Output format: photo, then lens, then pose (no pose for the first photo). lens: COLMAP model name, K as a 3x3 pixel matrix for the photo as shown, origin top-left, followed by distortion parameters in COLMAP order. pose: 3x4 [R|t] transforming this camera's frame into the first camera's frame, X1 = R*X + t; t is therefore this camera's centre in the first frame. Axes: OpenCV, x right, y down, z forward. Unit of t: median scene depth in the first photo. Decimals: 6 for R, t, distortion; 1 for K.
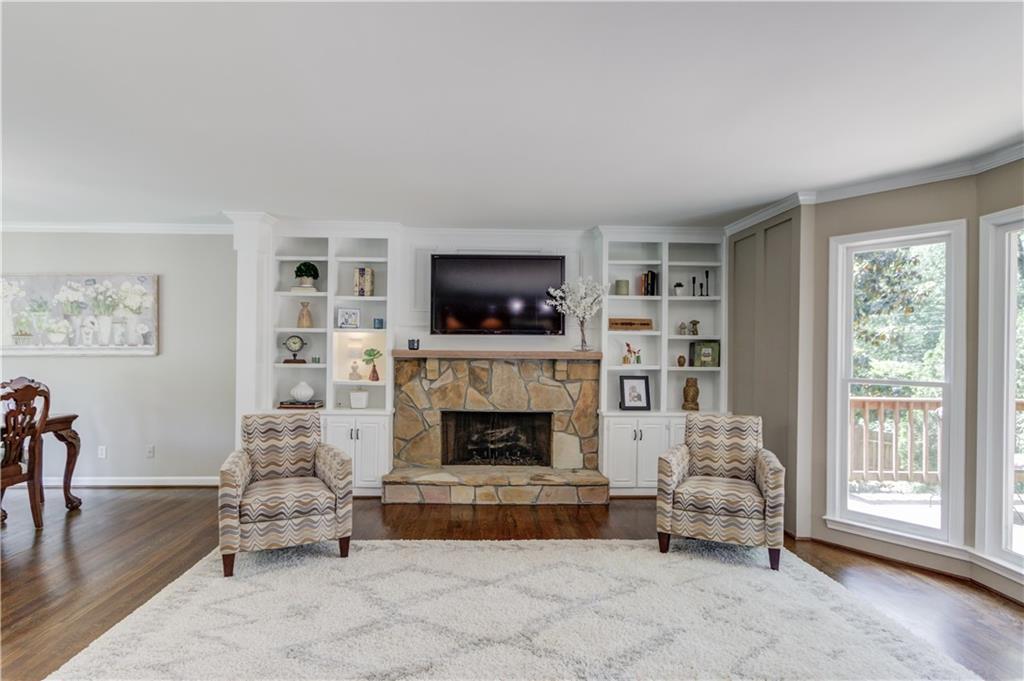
lens RADIAL K [[541.9, 0, 509.2], [0, 541.9, 350.8], [0, 0, 1]] dist [-0.009736, 0.005430]
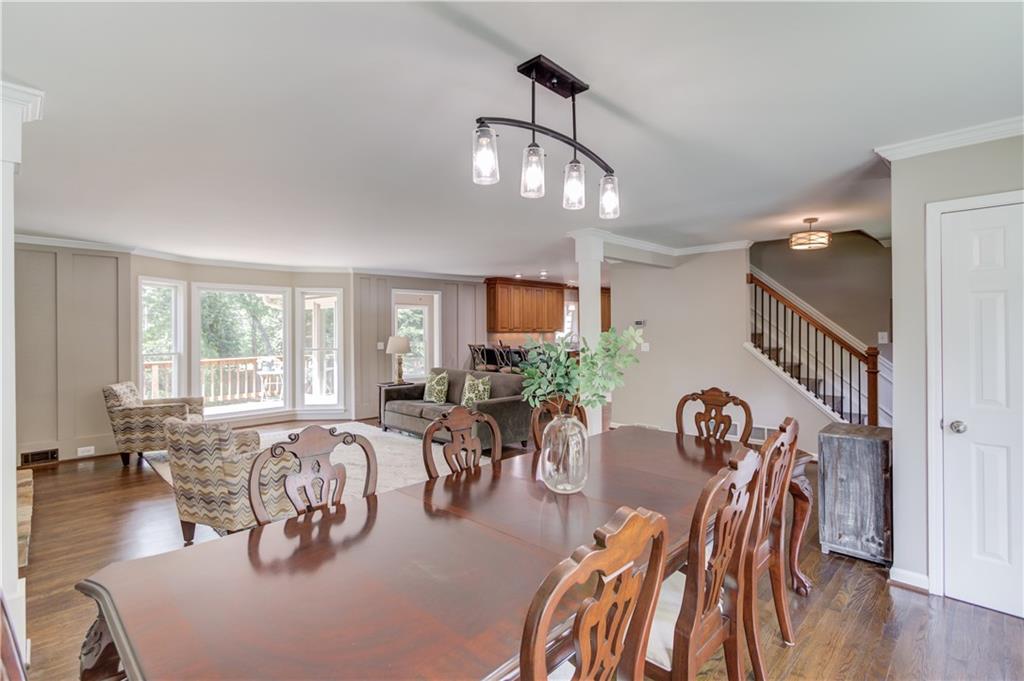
lens RADIAL K [[487.9, 0, 508.9], [0, 487.9, 323.9], [0, 0, 1]] dist [-0.001442, 0.000404]
pose [[-0.678910, 0.000026, 0.734221, -1.049432], [0.000480, 1.000000, 0.000409, -0.039272], [-0.734221, 0.000630, -0.678910, 0.899743]]
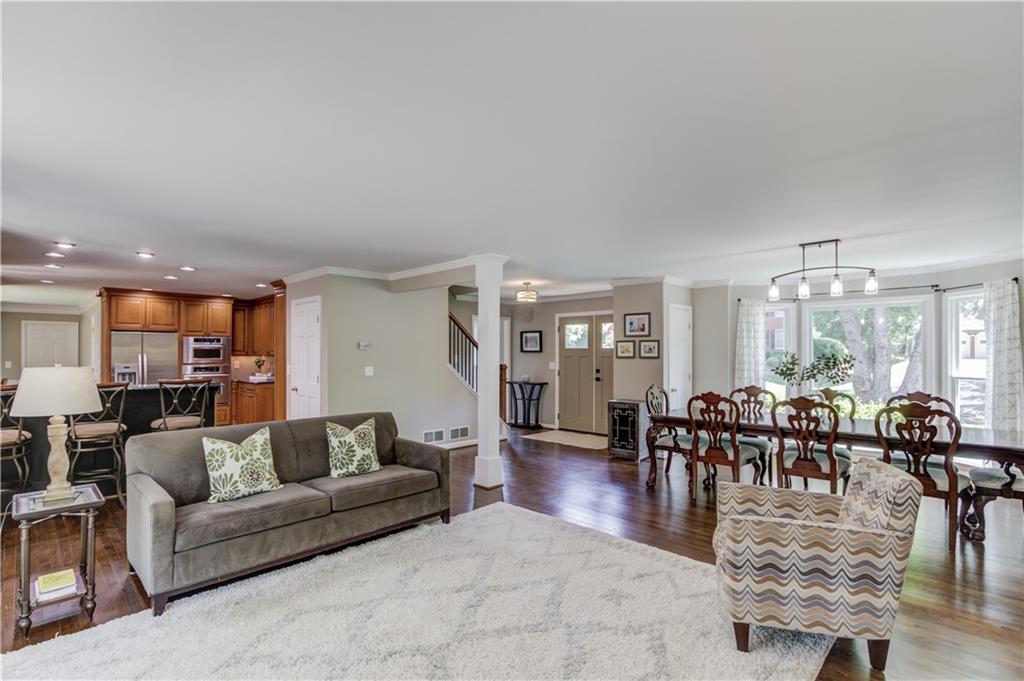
lens RADIAL K [[487.9, 0, 496.2], [0, 487.9, 346.8], [0, 0, 1]] dist [-0.001442, 0.000404]
pose [[-0.742524, -0.017054, -0.669602, 0.280151], [-0.008789, 0.999838, -0.015718, -0.019418], [0.669761, -0.005786, -0.742554, 0.870482]]
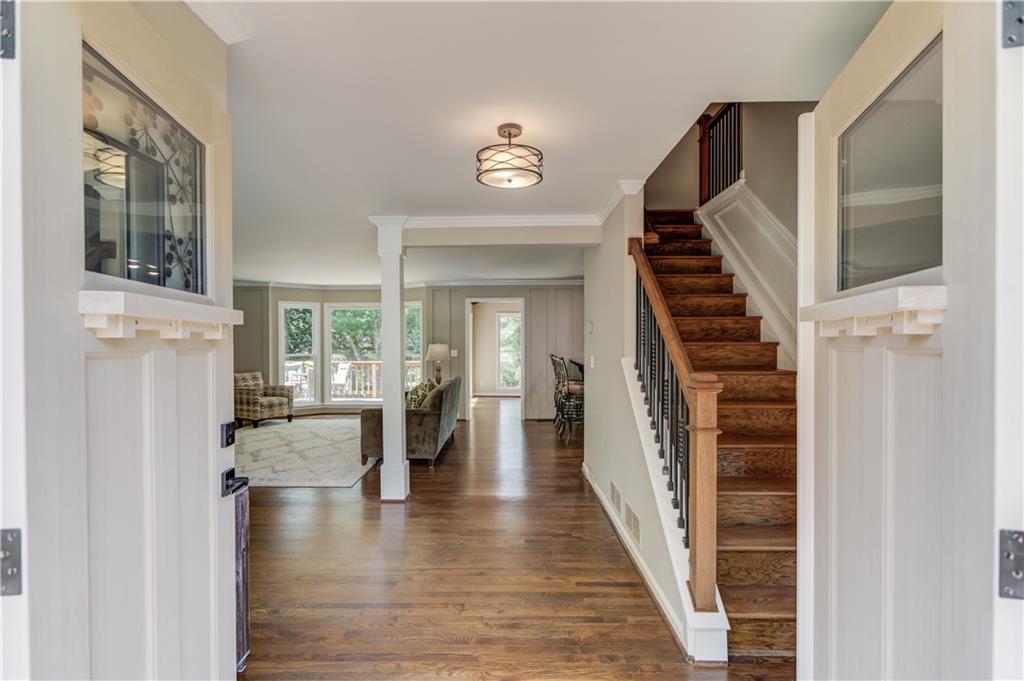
lens RADIAL K [[487.9, 0, 503.7], [0, 487.9, 346.2], [0, 0, 1]] dist [-0.001442, 0.000404]
pose [[0.053029, -0.020473, 0.998383, -1.292251], [0.005017, 0.999783, 0.020235, -0.024167], [-0.998580, 0.003936, 0.053120, -0.162858]]
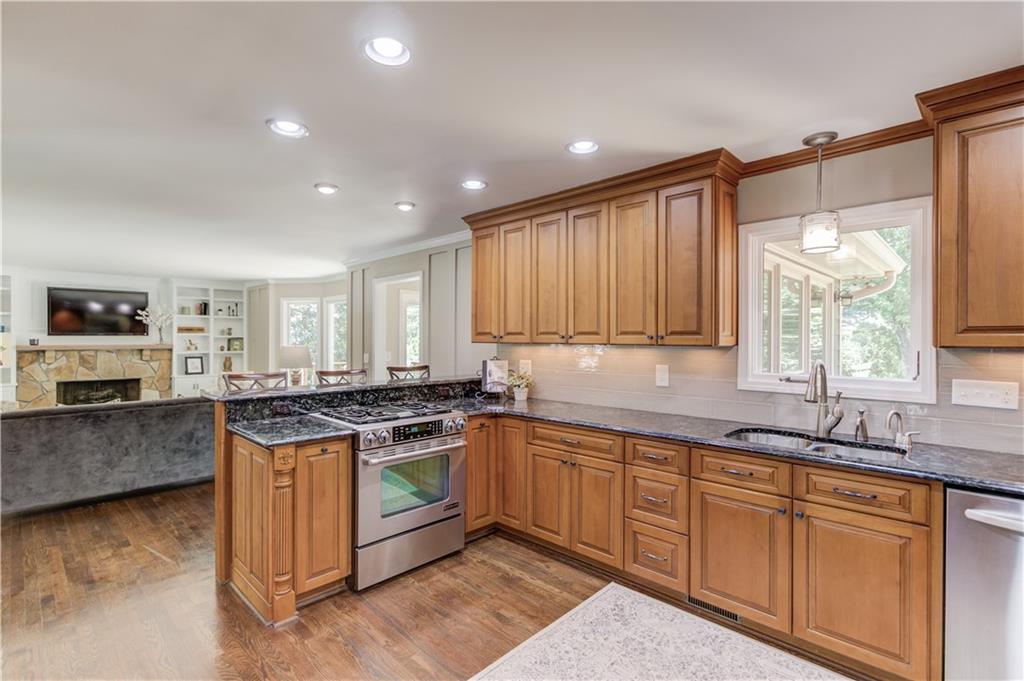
lens RADIAL K [[487.9, 0, 508.7], [0, 487.9, 341.4], [0, 0, 1]] dist [-0.001442, 0.000404]
pose [[0.731685, -0.011214, 0.681551, -0.130492], [0.007109, 0.999936, 0.008821, -0.015915], [-0.681606, -0.001609, 0.731718, -1.032423]]
